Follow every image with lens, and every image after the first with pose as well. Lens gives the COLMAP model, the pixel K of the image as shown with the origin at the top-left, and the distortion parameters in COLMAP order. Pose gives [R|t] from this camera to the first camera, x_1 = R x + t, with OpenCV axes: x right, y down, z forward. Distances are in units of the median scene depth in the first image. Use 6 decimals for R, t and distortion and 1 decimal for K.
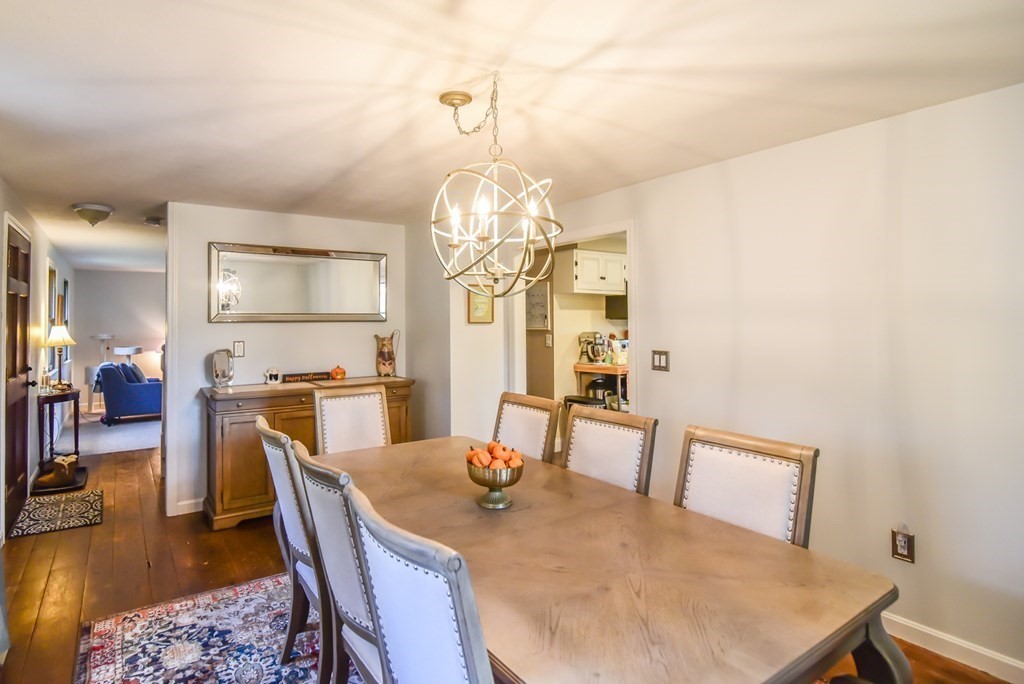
lens RADIAL K [[523.6, 0, 457.4], [0, 523.6, 316.2], [0, 0, 1]] dist [-0.002754, -0.000071]
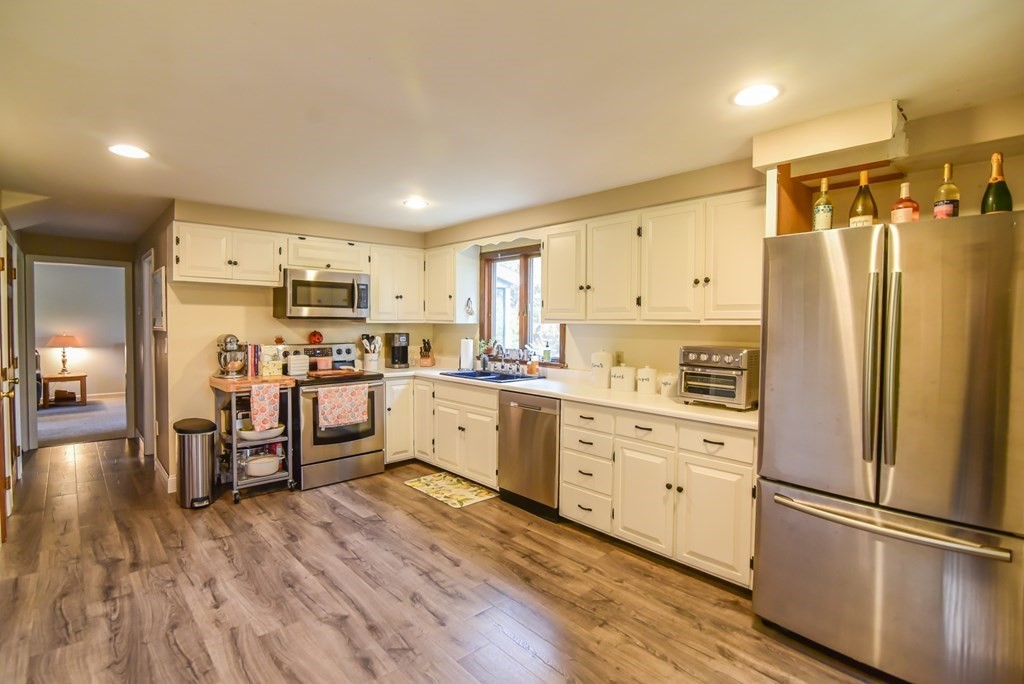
lens RADIAL K [[495.9, 0, 498.3], [0, 495.9, 336.2], [0, 0, 1]] dist [-0.015901, 0.000340]
pose [[0.988728, 0.009068, 0.149446, 0.939682], [-0.014764, 0.999205, 0.037045, 0.000146], [-0.148991, -0.038834, 0.988076, 0.422087]]
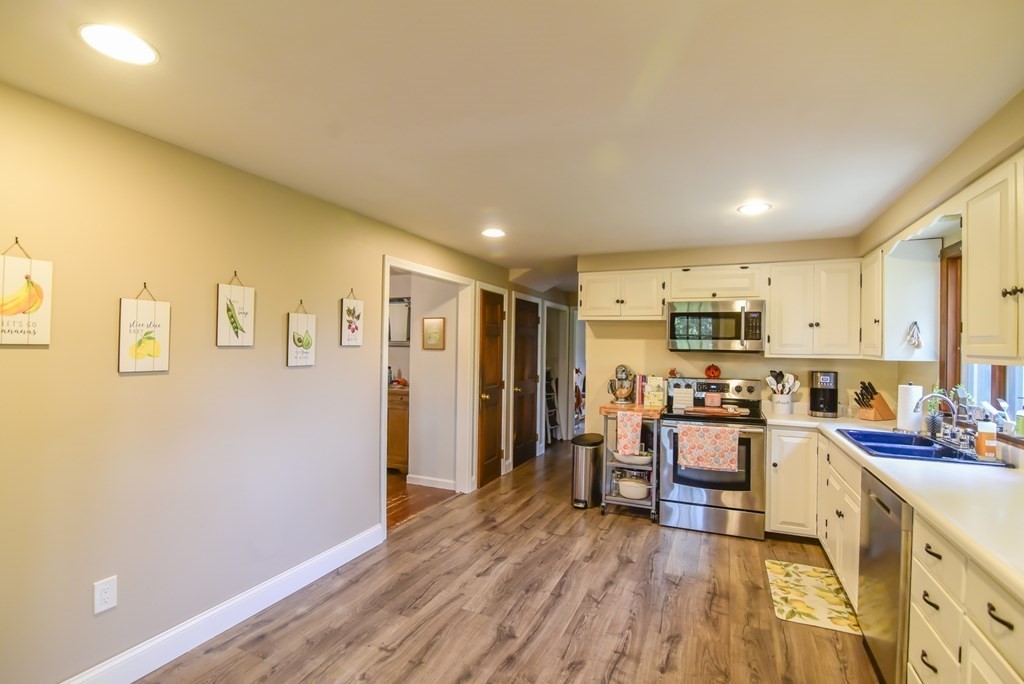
lens RADIAL K [[477.8, 0, 511.1], [0, 477.8, 344.5], [0, 0, 1]] dist [-0.015168, 0.000247]
pose [[0.541088, 0.010685, -0.840898, 1.425475], [-0.012906, 0.999907, 0.004402, -0.008045], [0.840867, 0.008471, 0.541175, 0.748565]]
